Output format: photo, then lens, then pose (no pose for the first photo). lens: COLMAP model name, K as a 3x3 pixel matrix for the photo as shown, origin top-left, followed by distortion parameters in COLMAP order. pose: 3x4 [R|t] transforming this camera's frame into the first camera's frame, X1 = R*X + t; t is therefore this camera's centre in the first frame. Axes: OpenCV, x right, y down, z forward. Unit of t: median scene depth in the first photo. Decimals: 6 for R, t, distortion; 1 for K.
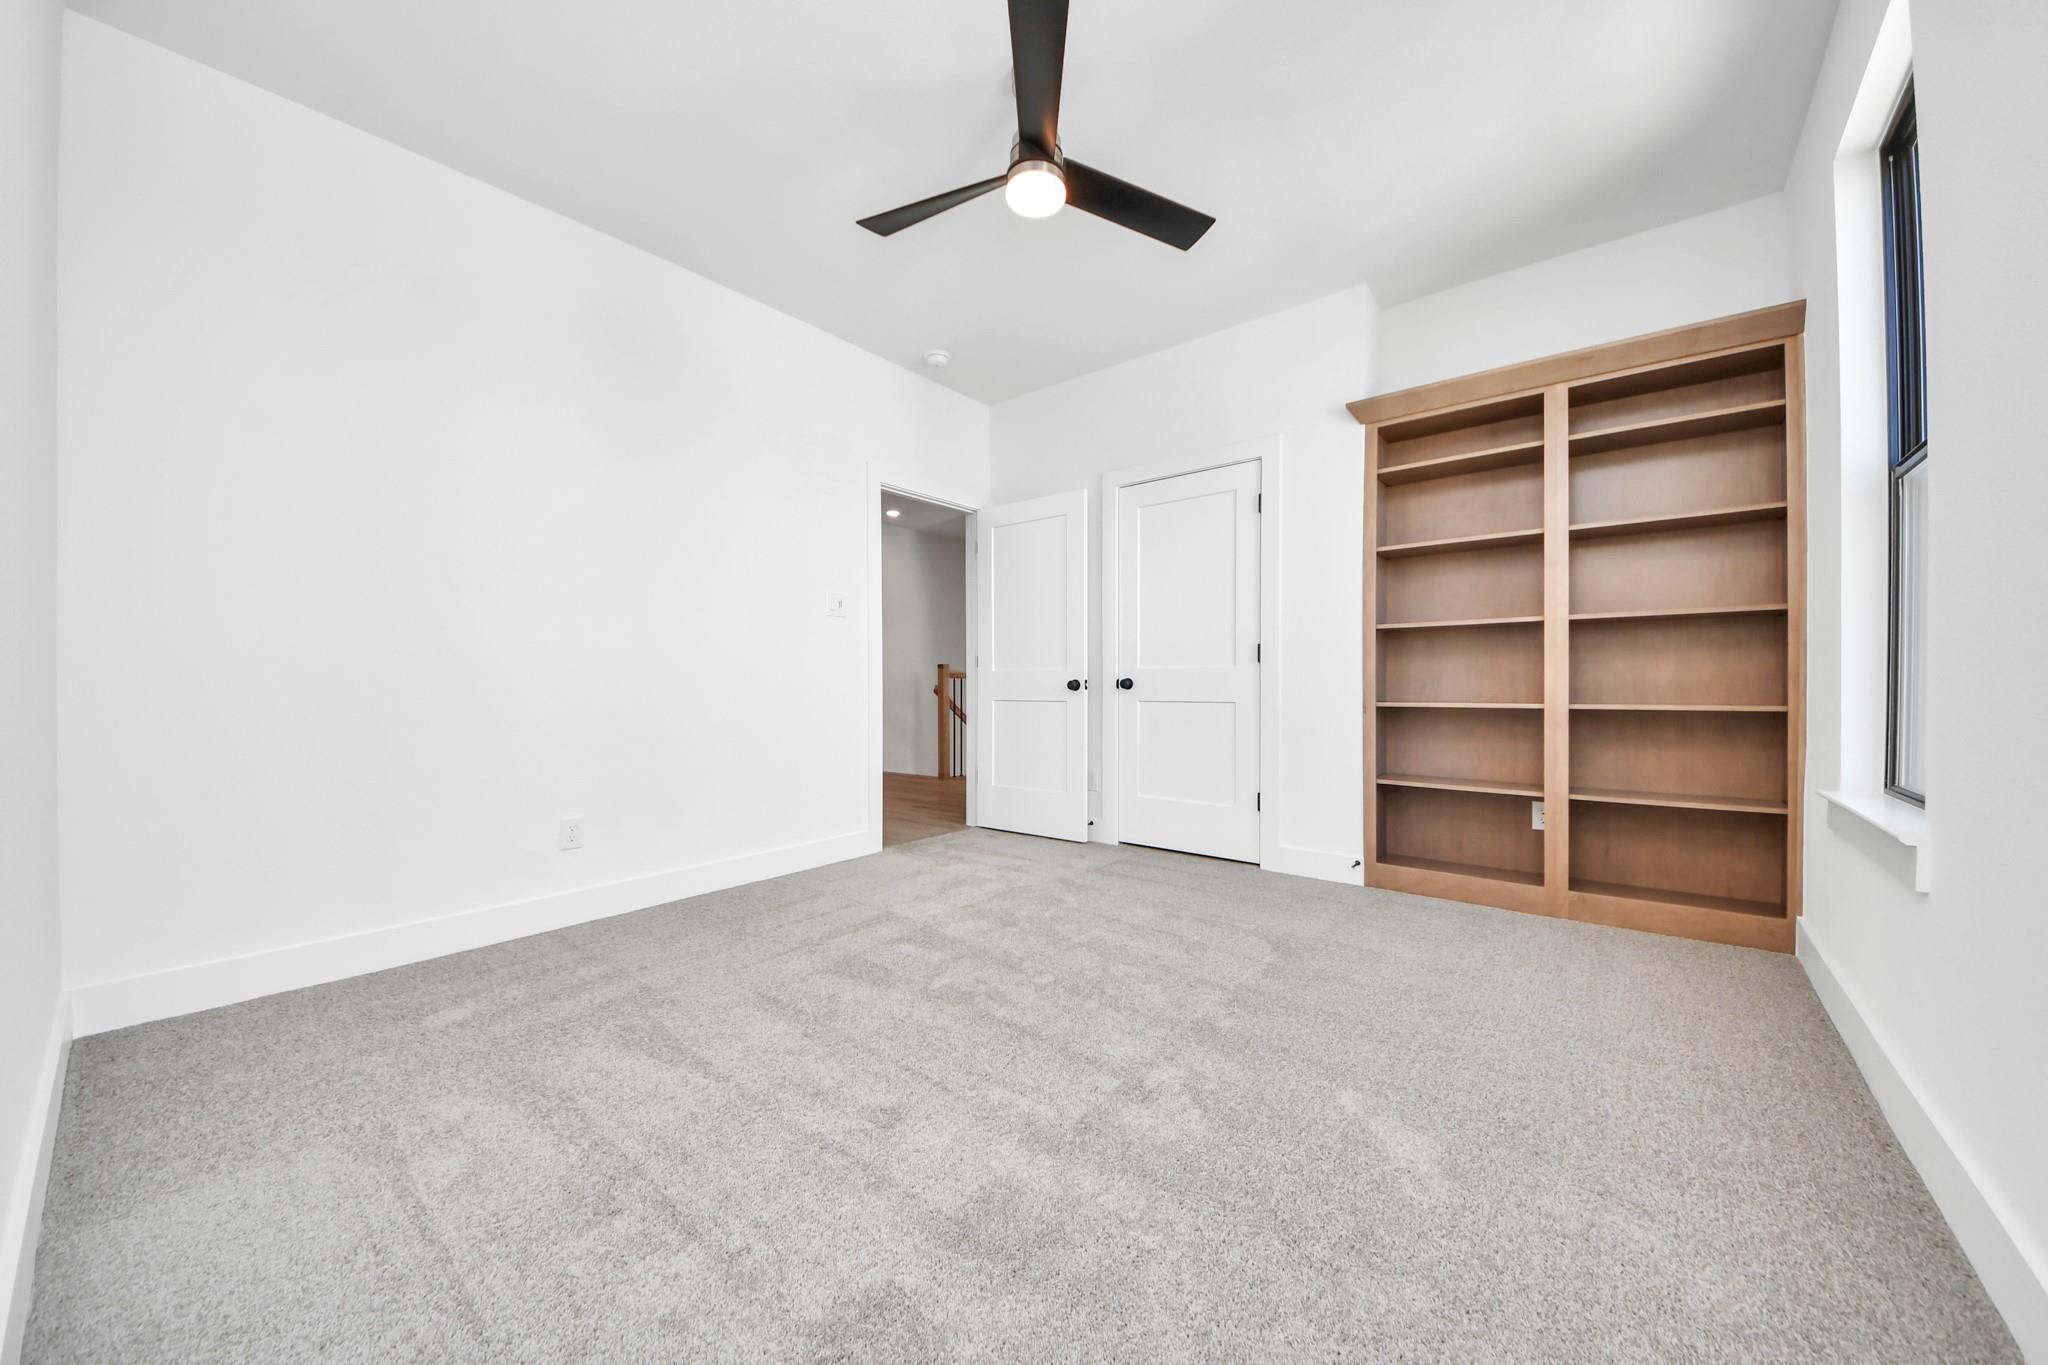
lens RADIAL K [[731.3, 0, 1024.0], [0, 731.3, 682.5], [0, 0, 1]] dist [0.000474, 0.000009]
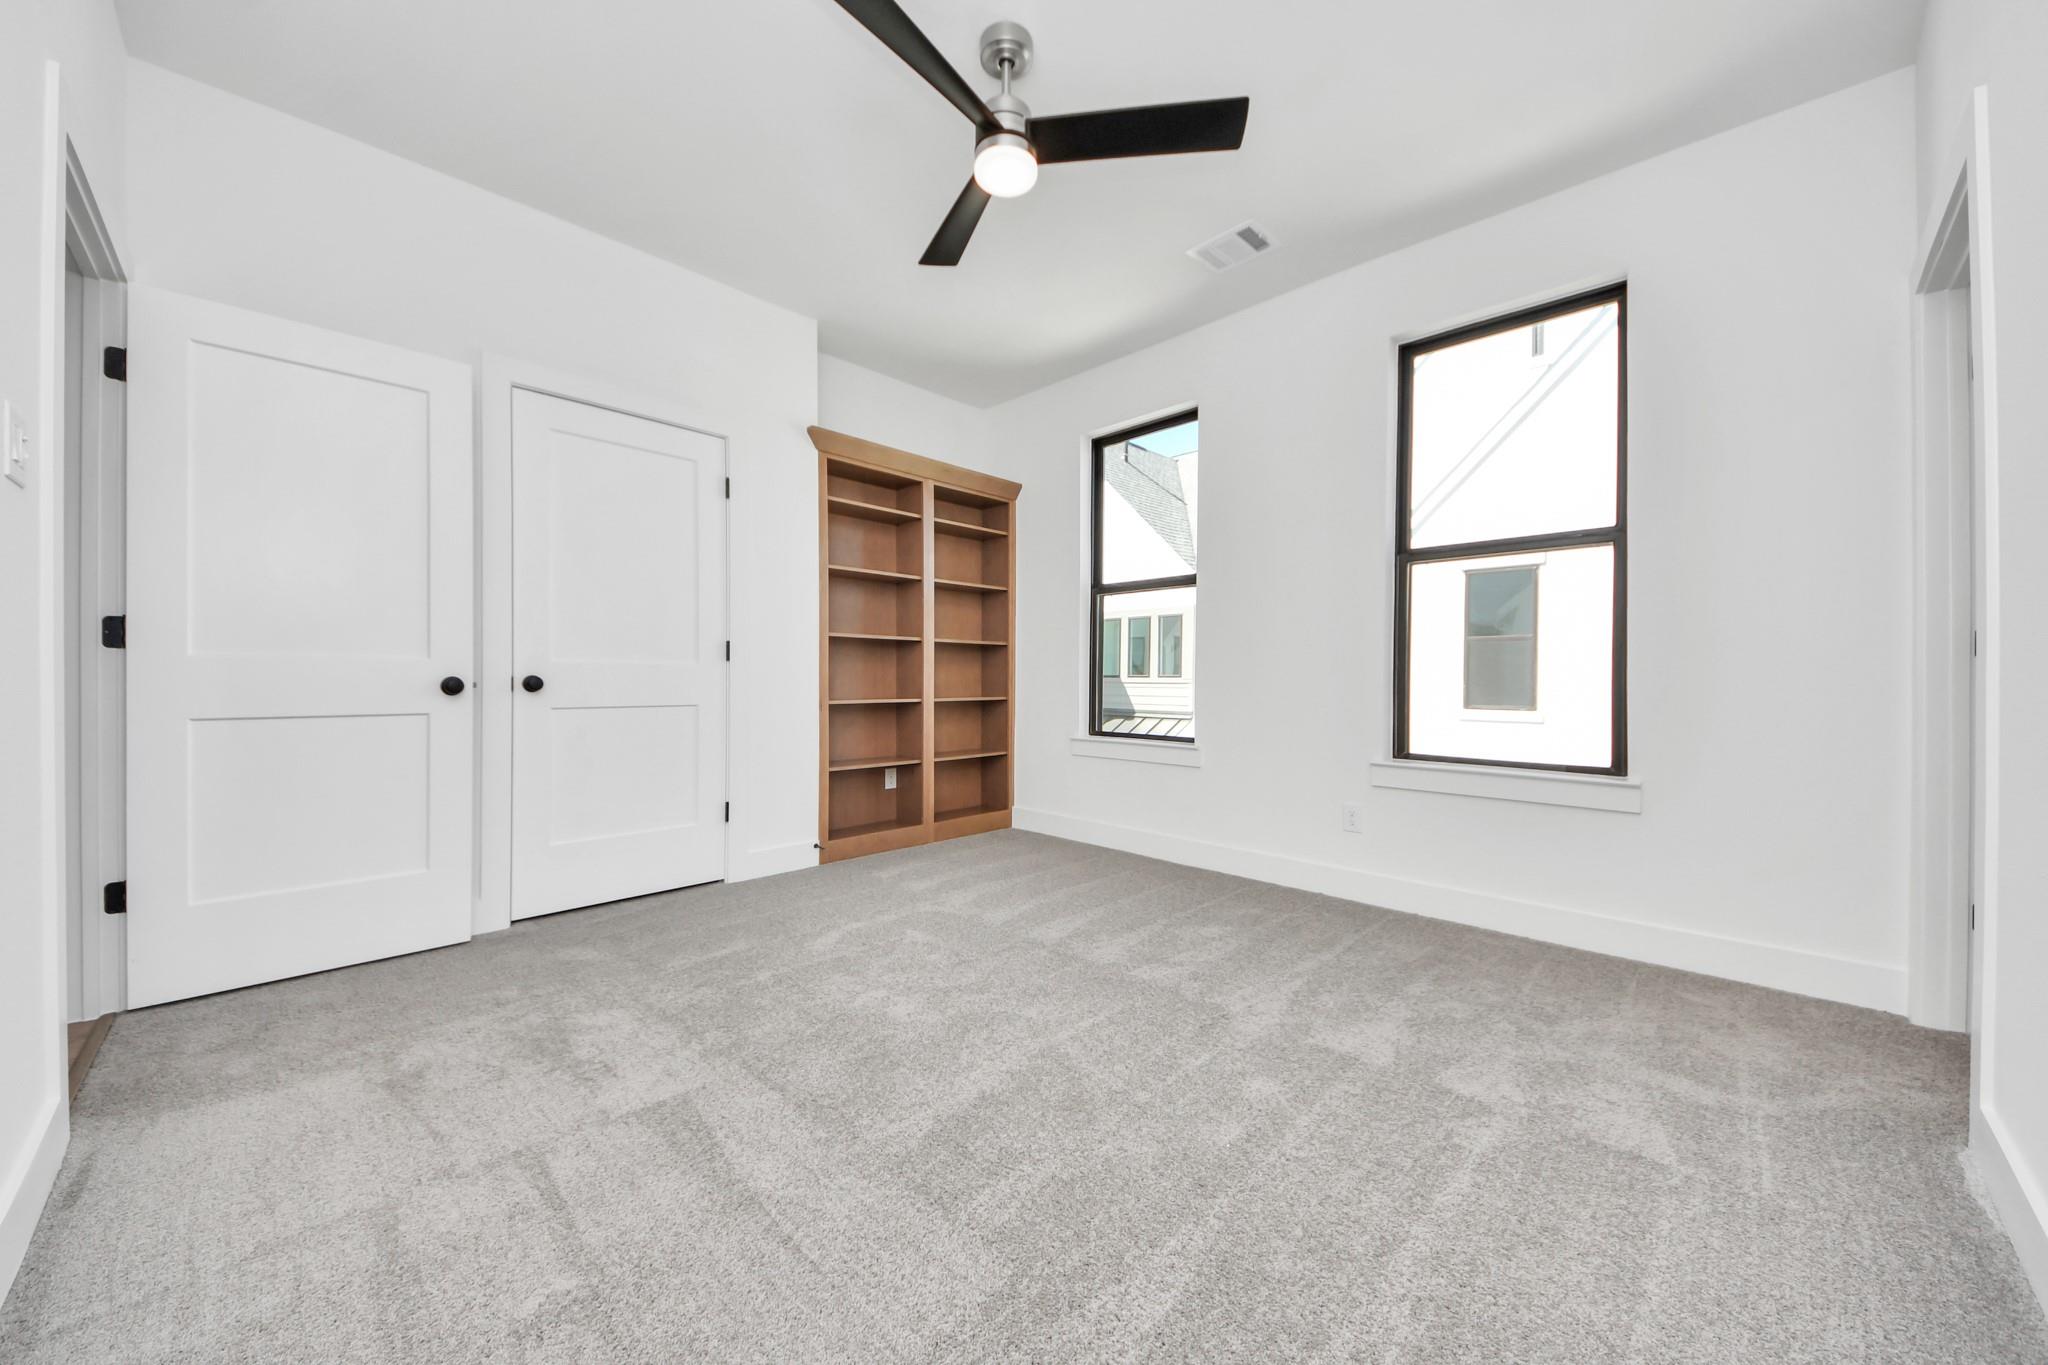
lens RADIAL K [[731.3, 0, 1024.0], [0, 731.3, 682.5], [0, 0, 1]] dist [0.000474, 0.000009]
pose [[0.074728, 0.000541, 0.997204, -0.626873], [-0.003329, 0.999994, -0.000293, -0.000777], [-0.997198, -0.003298, 0.074729, 0.612065]]
